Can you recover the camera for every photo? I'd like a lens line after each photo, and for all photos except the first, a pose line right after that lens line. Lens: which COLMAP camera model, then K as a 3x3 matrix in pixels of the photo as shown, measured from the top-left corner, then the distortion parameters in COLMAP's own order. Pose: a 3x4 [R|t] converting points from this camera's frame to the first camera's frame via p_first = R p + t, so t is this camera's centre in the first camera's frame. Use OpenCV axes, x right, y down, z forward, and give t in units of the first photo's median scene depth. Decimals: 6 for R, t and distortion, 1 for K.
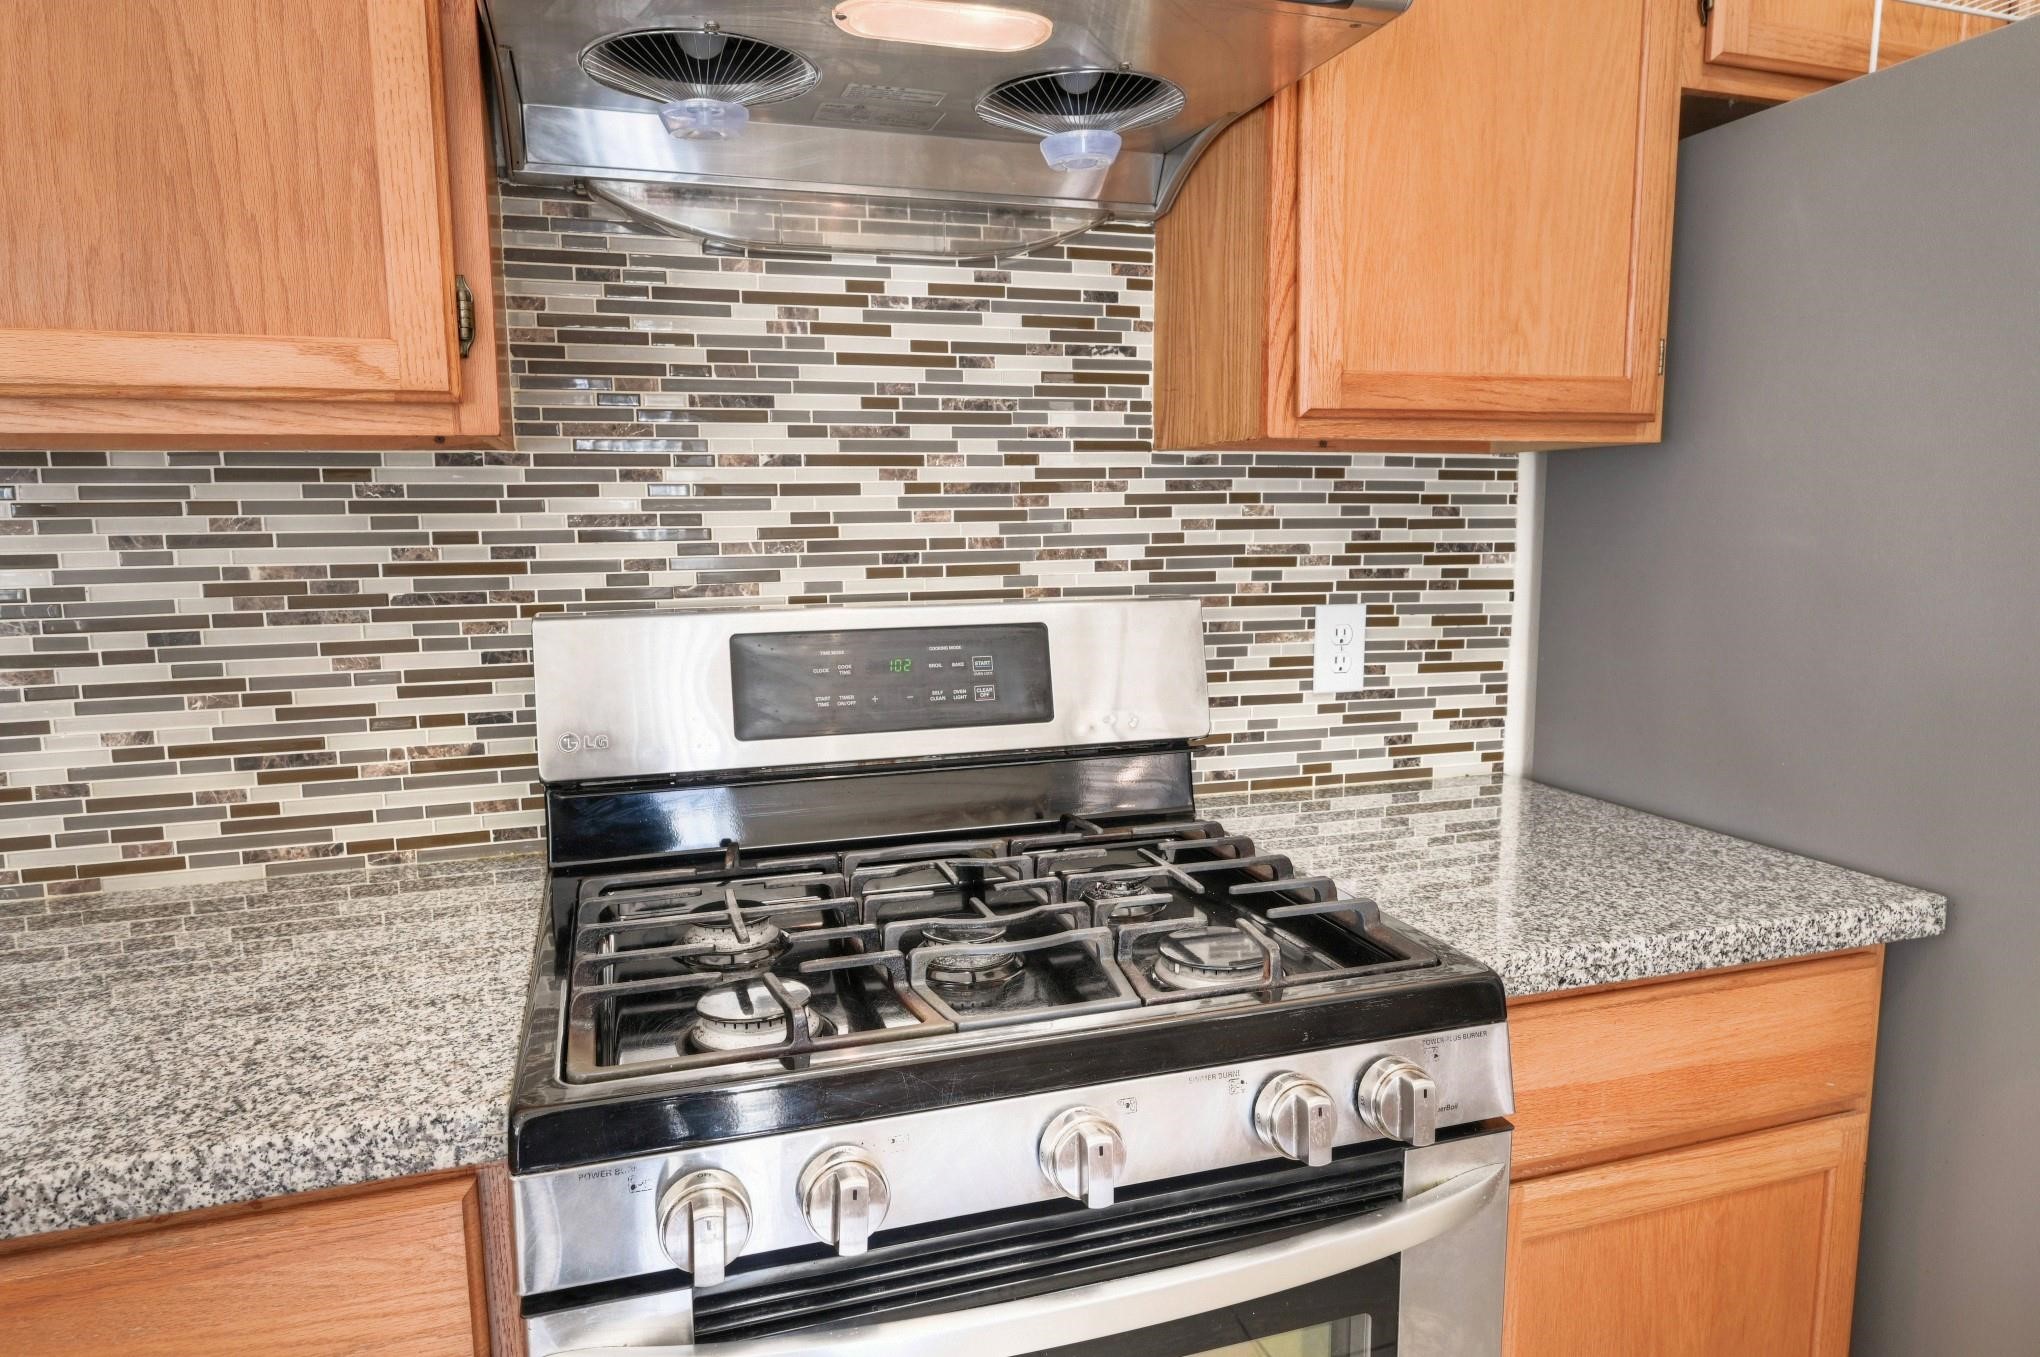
lens RADIAL K [[1223.5, 0, 1019.5], [0, 1223.5, 677.7], [0, 0, 1]] dist [-0.002495, -0.000099]
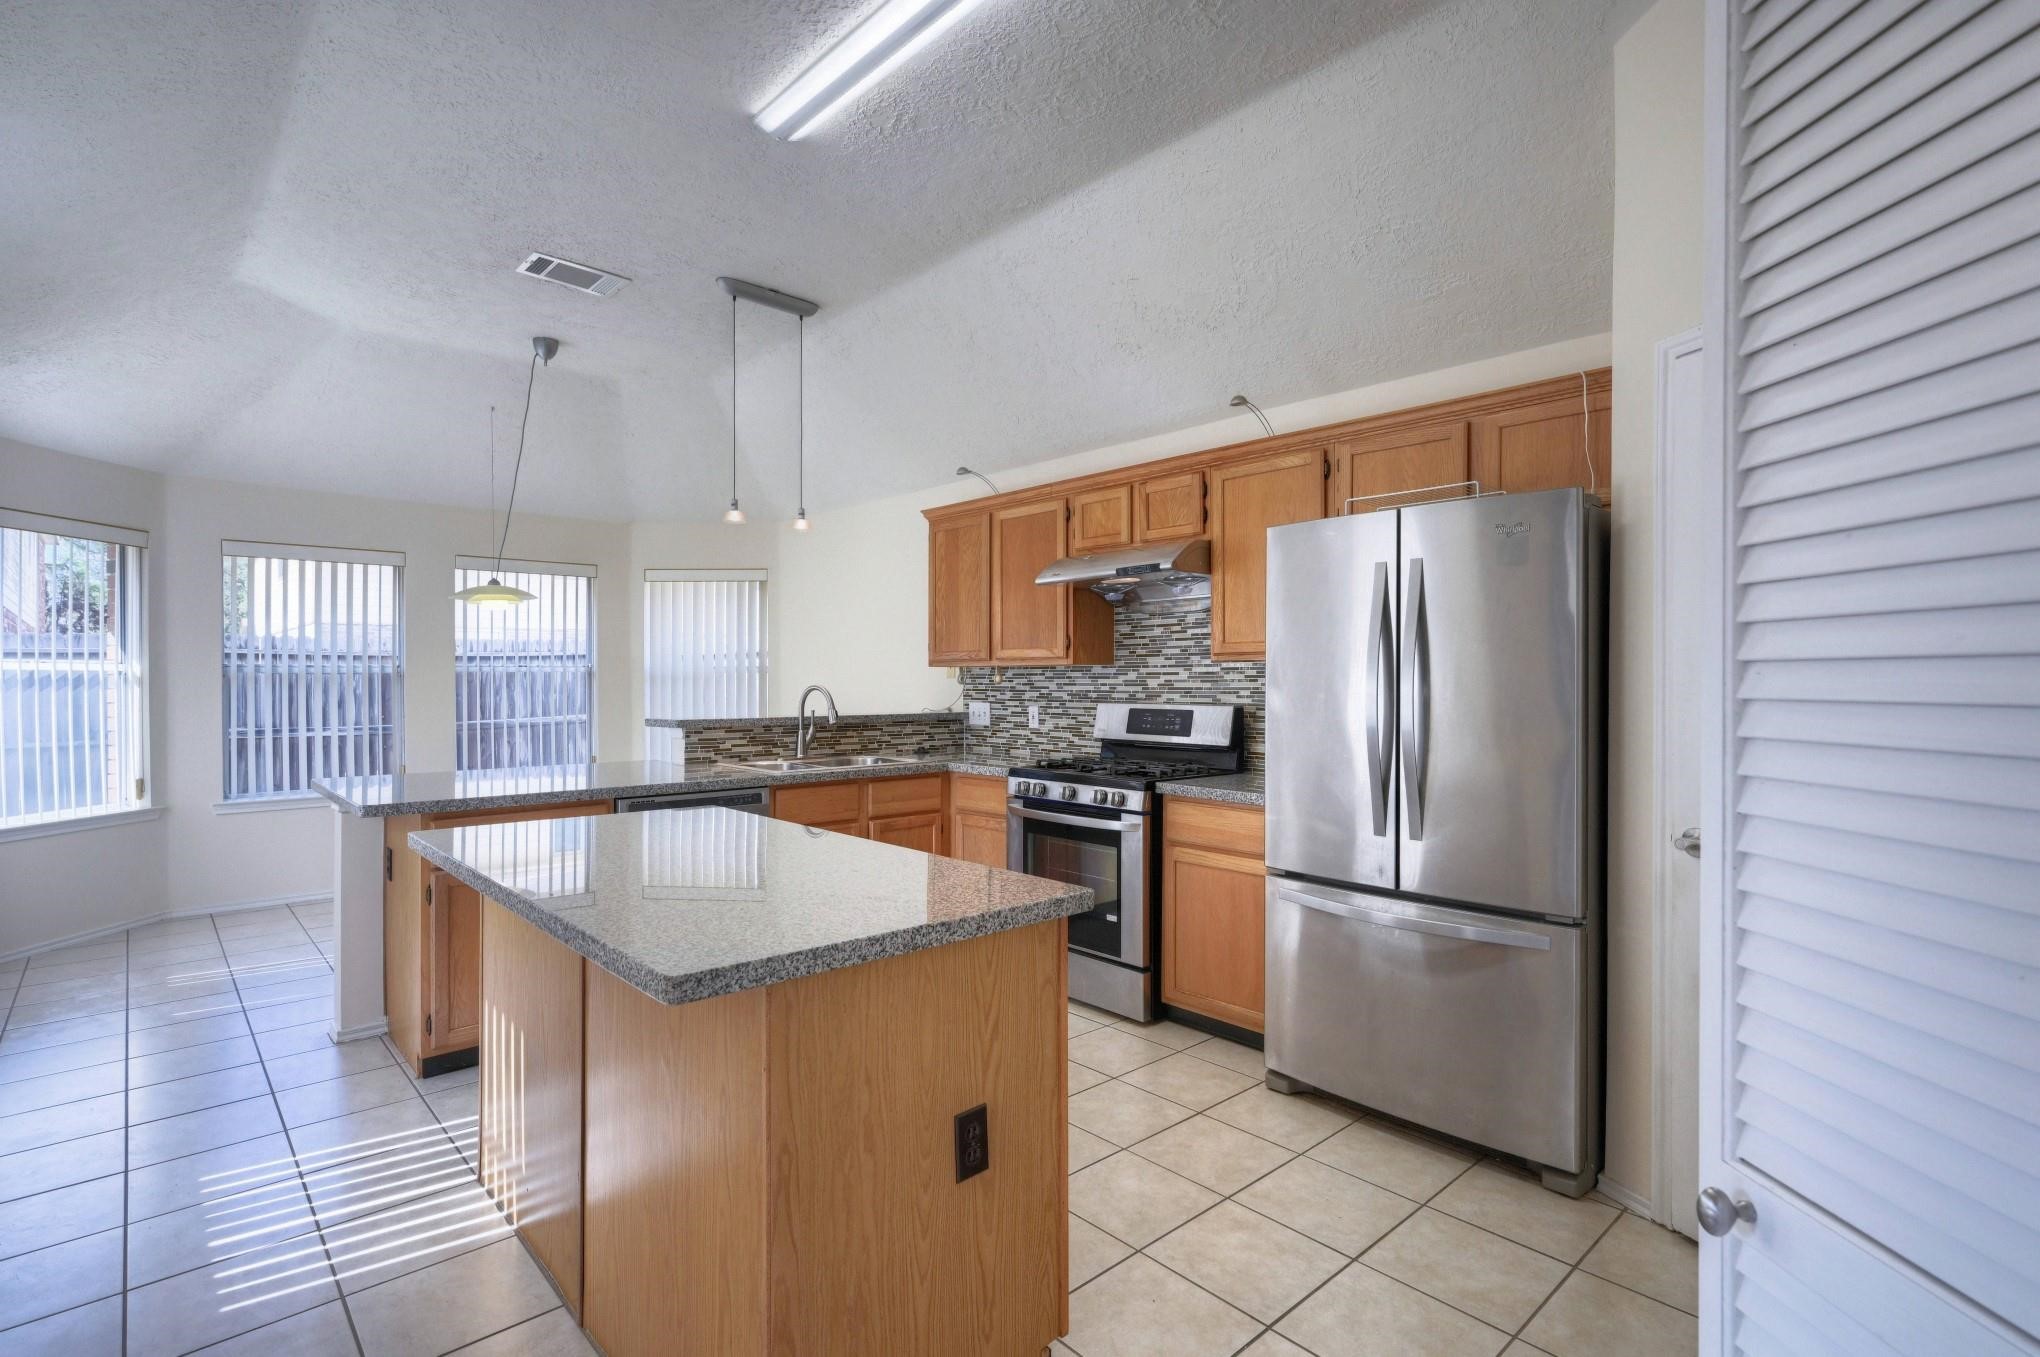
lens RADIAL K [[980.9, 0, 1018.2], [0, 980.9, 681.2], [0, 0, 1]] dist [0.000066, 0.000002]
pose [[0.426799, 0.014320, -0.904233, 2.454705], [-0.119601, 0.991986, -0.040742, 0.051223], [0.896403, 0.125536, 0.425091, -0.733482]]
